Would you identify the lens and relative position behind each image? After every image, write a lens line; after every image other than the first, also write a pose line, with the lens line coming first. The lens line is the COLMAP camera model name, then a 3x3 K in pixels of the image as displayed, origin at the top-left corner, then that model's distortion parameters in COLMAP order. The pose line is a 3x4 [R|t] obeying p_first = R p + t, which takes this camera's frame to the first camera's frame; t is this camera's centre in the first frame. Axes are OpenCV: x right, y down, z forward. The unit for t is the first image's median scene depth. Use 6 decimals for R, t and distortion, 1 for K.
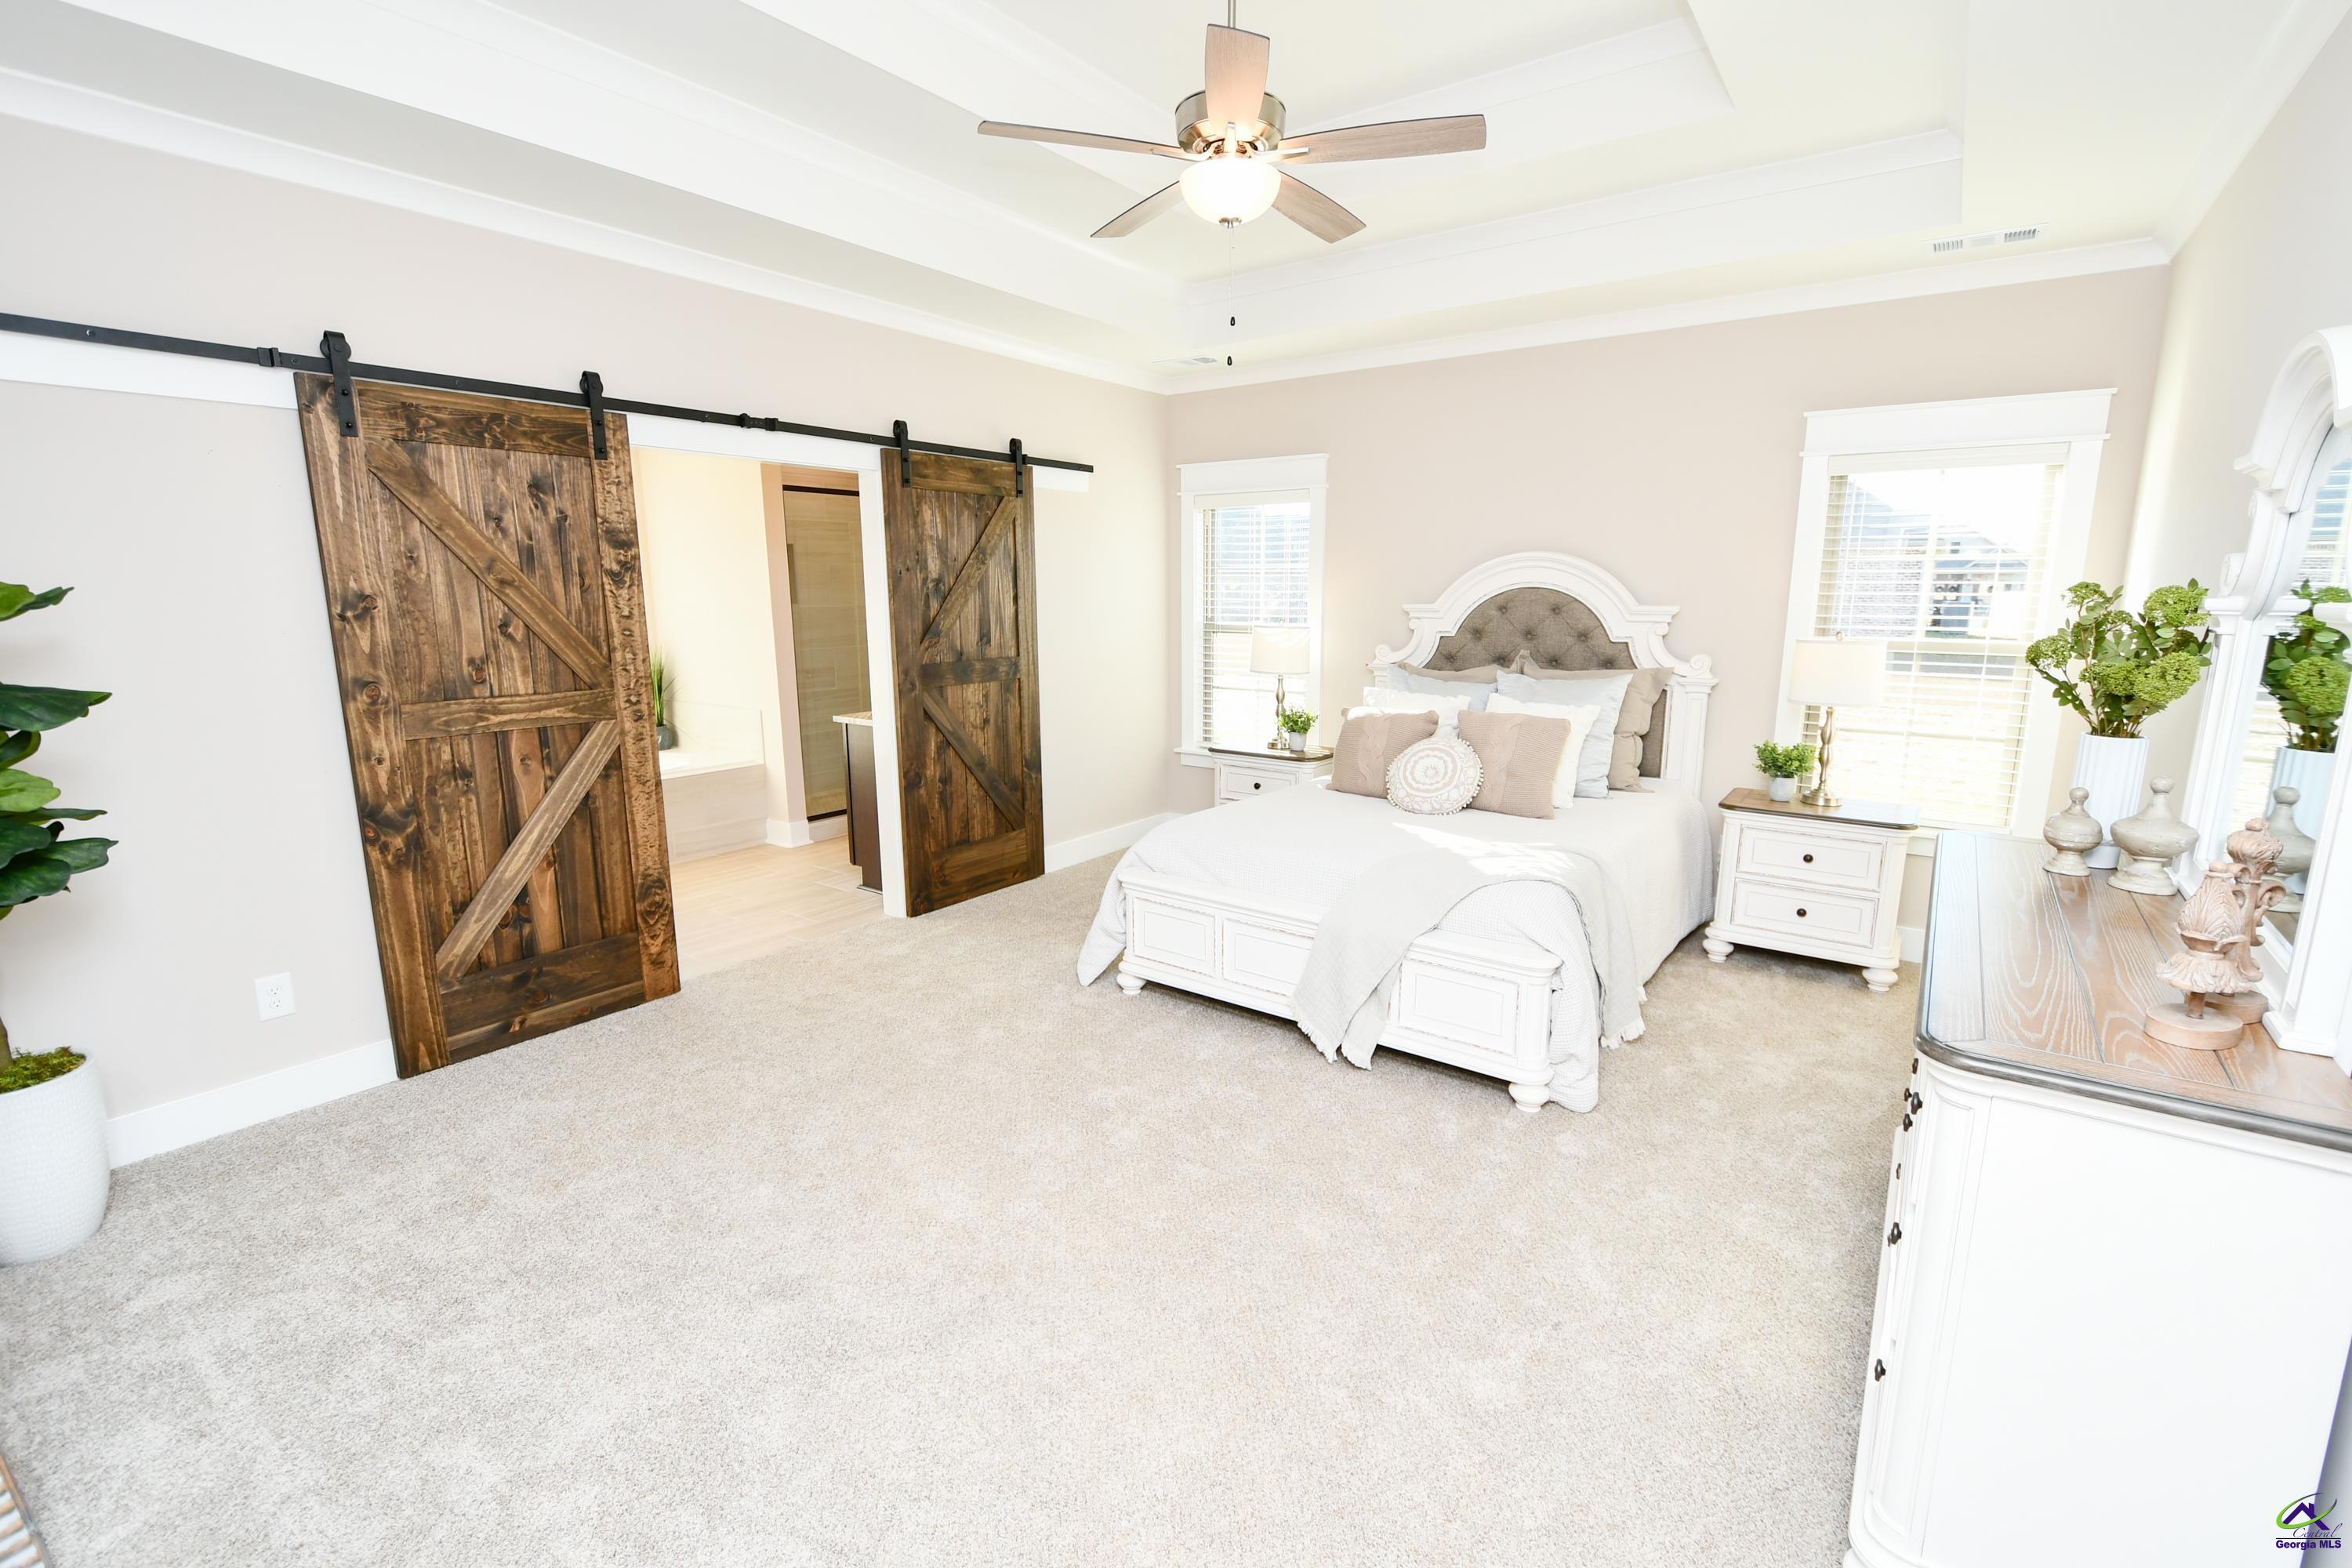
lens RADIAL K [[1040.9, 0, 1174.3], [0, 1040.9, 775.9], [0, 0, 1]] dist [0.002965, -0.007006]
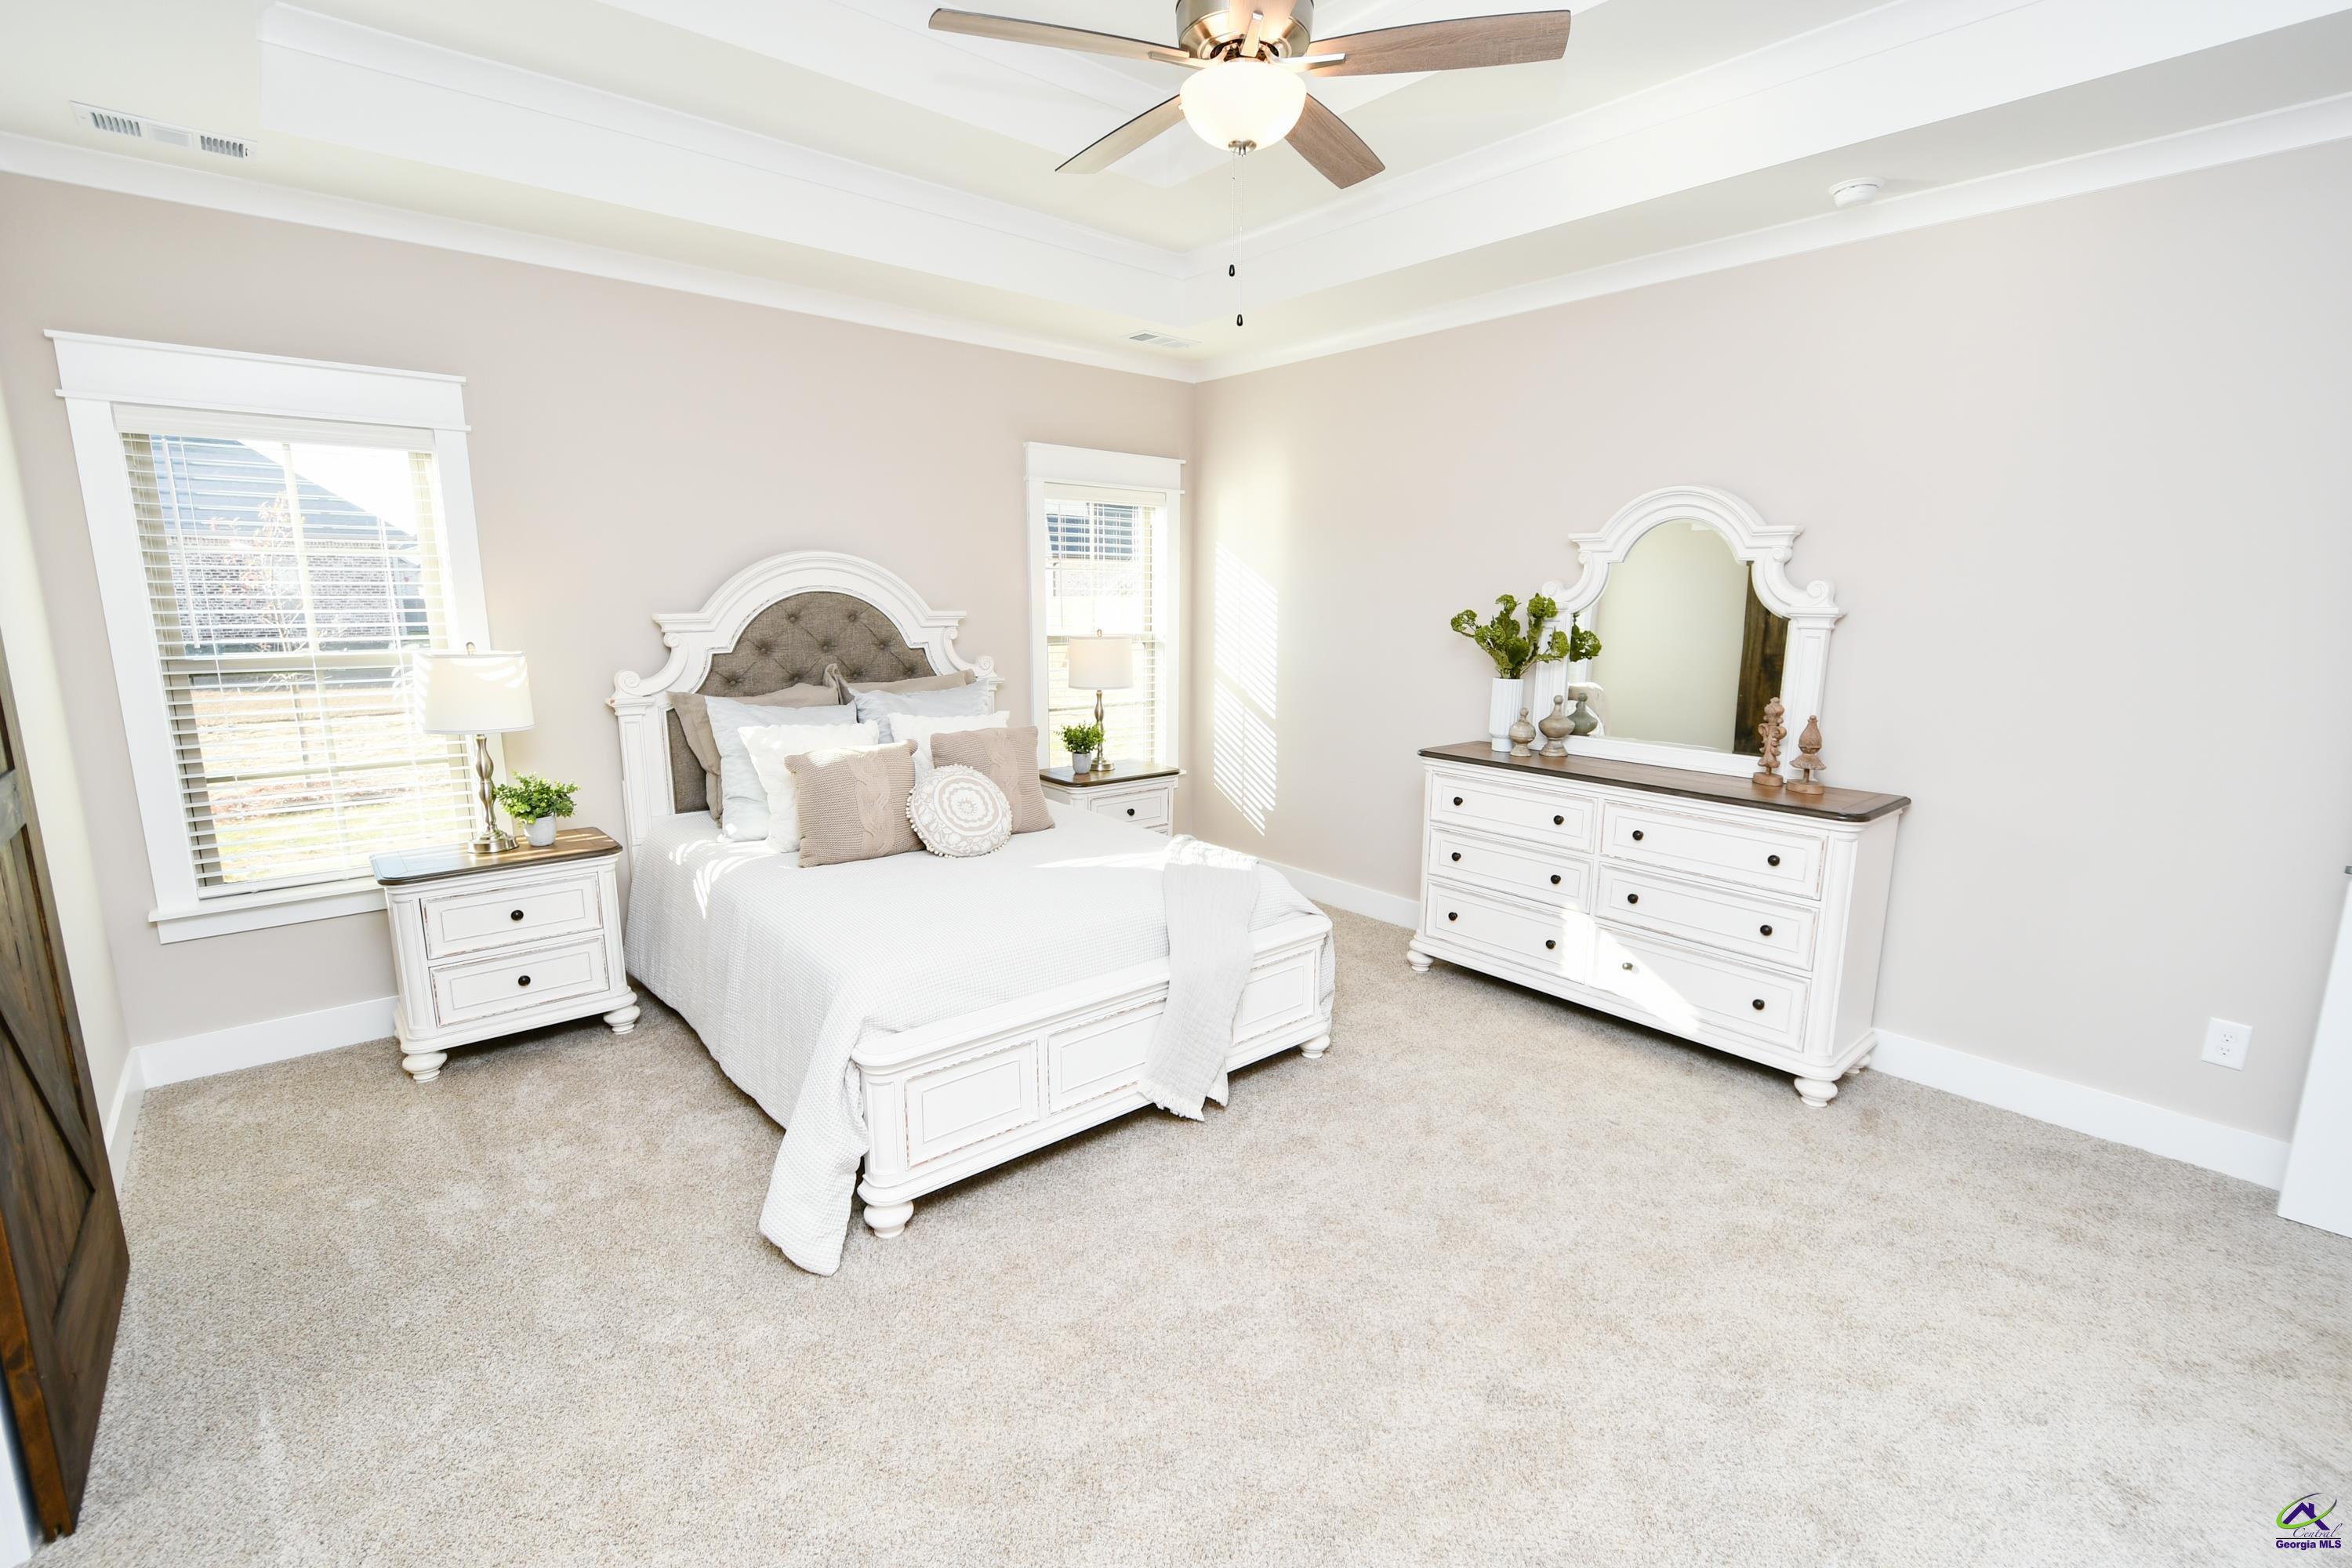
lens RADIAL K [[1040.9, 0, 1191.8], [0, 1040.9, 786.4], [0, 0, 1]] dist [0.002965, -0.007006]
pose [[0.208875, -0.179766, 0.961278, -0.473061], [0.166109, 0.975198, 0.146275, -0.100549], [-0.963732, 0.129124, 0.233555, 0.532337]]
